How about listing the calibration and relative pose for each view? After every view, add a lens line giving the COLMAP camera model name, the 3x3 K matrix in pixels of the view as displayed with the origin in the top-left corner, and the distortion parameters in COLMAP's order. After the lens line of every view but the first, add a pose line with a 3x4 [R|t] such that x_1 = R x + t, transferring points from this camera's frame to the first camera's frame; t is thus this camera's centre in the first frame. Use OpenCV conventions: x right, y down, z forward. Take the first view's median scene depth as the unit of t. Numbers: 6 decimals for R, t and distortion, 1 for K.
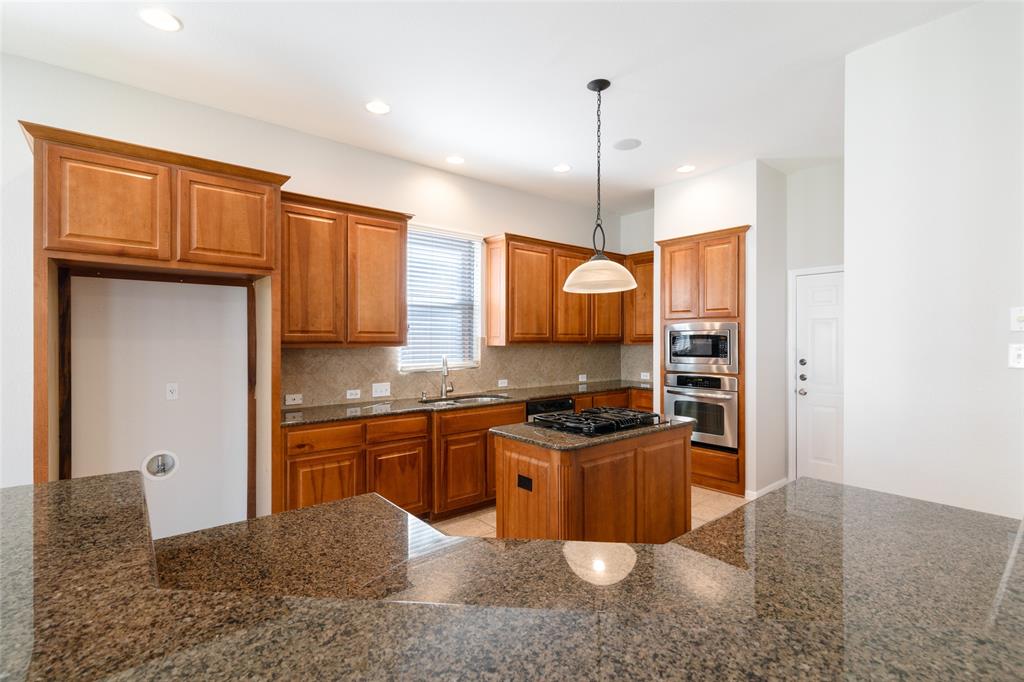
lens RADIAL K [[473.9, 0, 515.1], [0, 473.9, 324.8], [0, 0, 1]] dist [0.000466, 0.000007]
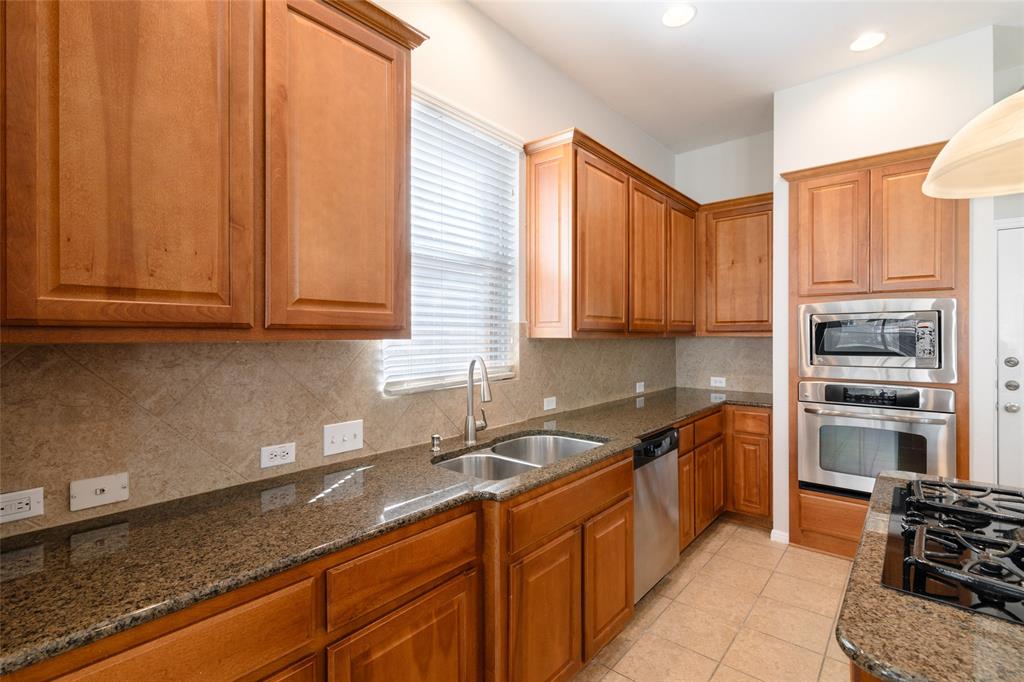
lens RADIAL K [[473.9, 0, 515.1], [0, 473.9, 324.8], [0, 0, 1]] dist [0.000466, 0.000007]
pose [[0.986952, 0.002066, 0.160999, -0.185043], [-0.003722, 0.999943, 0.009983, 0.025316], [-0.160970, -0.010452, 0.986904, 0.507183]]
